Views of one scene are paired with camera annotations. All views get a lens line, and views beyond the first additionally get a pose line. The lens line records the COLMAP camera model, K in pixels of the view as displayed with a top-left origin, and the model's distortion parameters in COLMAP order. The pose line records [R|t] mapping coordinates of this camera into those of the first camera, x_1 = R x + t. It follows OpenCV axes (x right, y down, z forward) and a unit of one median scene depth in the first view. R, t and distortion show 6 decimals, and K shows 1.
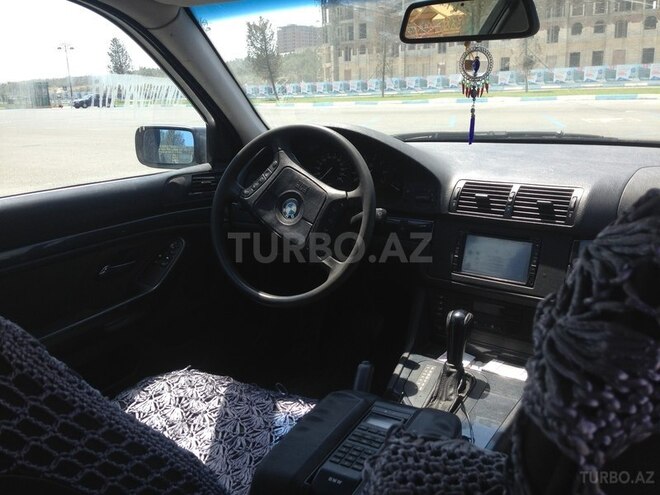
lens RADIAL K [[572.3, 0, 340.2], [0, 572.3, 272.3], [0, 0, 1]] dist [0.062110, -0.071134]
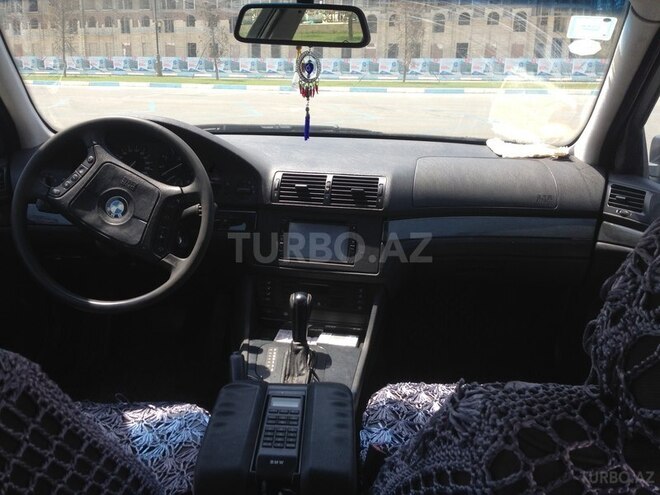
lens RADIAL K [[572.3, 0, 319.6], [0, 572.3, 274.3], [0, 0, 1]] dist [0.062110, -0.071134]
pose [[0.891382, -0.107842, 0.440237, -0.218626], [0.096145, 0.994167, 0.048863, -0.016267], [-0.442939, -0.001229, 0.896551, 0.007710]]
